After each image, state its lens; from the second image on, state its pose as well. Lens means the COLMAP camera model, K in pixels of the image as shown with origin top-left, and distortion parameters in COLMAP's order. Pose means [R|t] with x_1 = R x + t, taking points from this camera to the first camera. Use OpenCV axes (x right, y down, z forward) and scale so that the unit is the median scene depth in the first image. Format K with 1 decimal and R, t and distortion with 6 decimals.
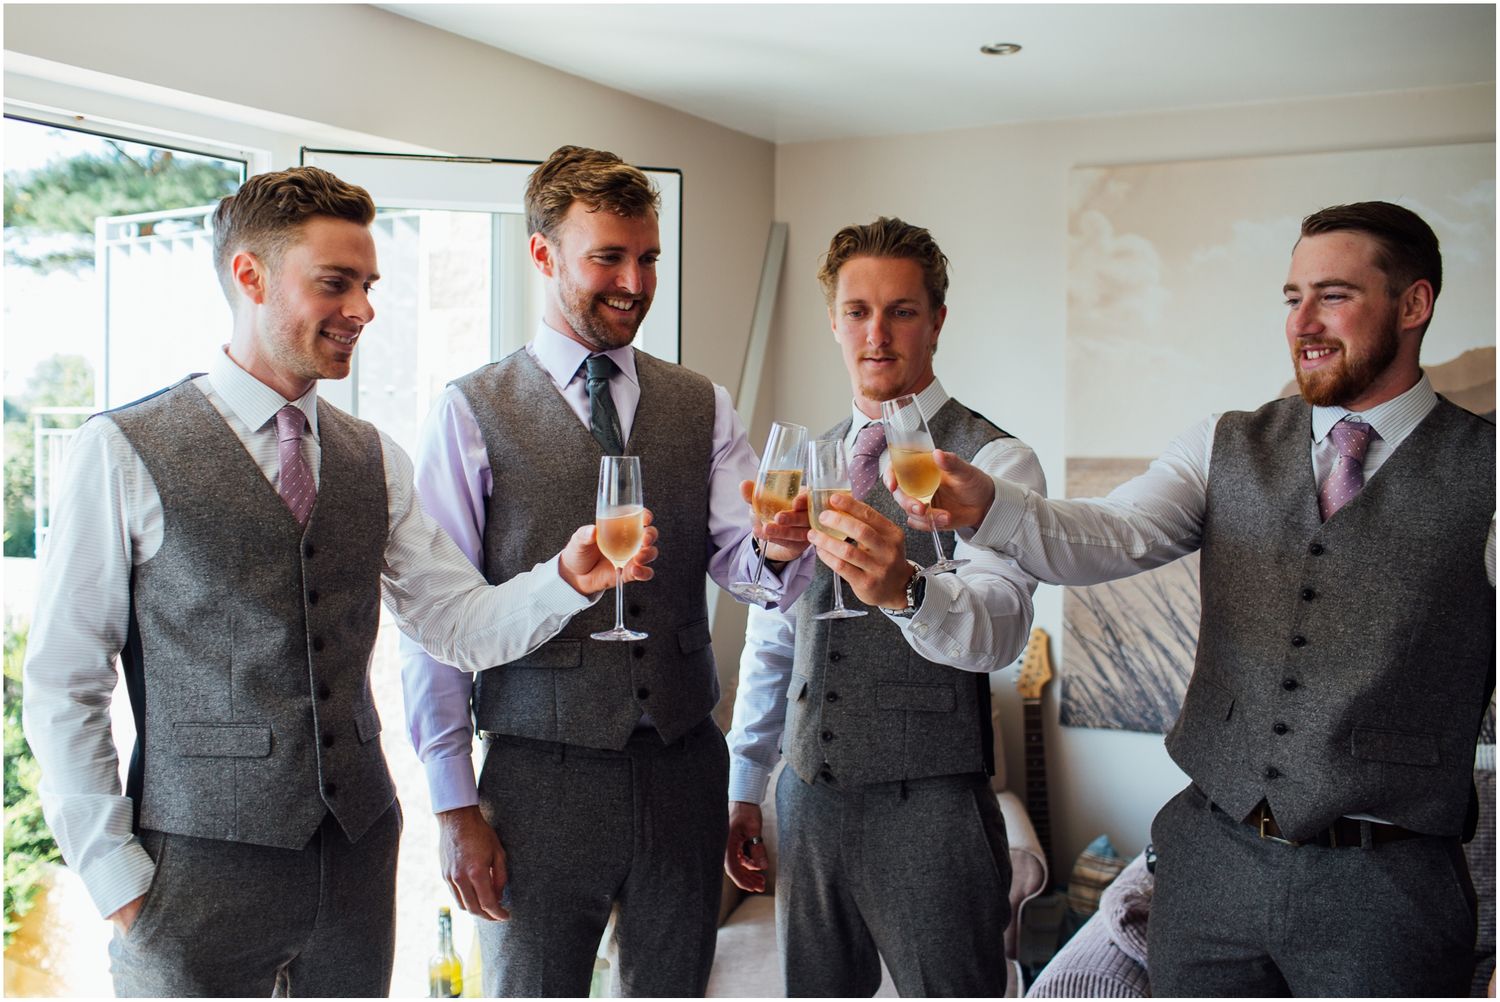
lens RADIAL K [[1536.4, 0, 749.1], [0, 1536.4, 487.5], [0, 0, 1]] dist [-0.128241, 0.161455]
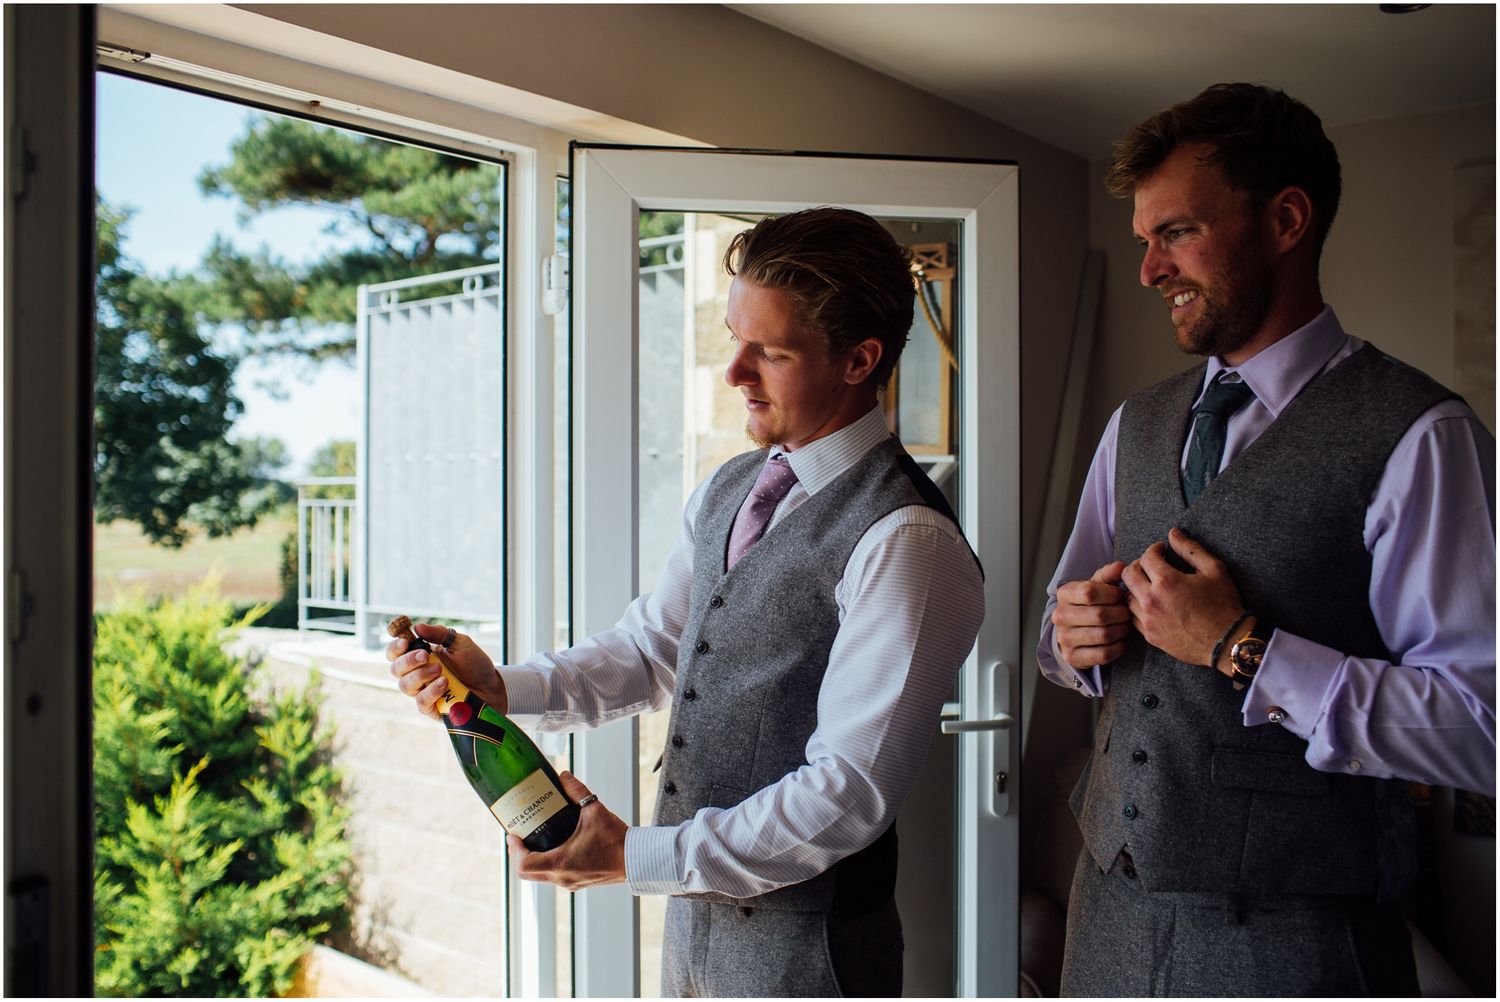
lens RADIAL K [[1472.1, 0, 750.0], [0, 1472.1, 501.0], [0, 0, 1]] dist [-0.080248, 0.009827]
pose [[0.988260, -0.010354, -0.152427, -0.055429], [0.004125, 0.999145, -0.041130, 0.006242], [0.152723, 0.040019, 0.987459, 0.159492]]
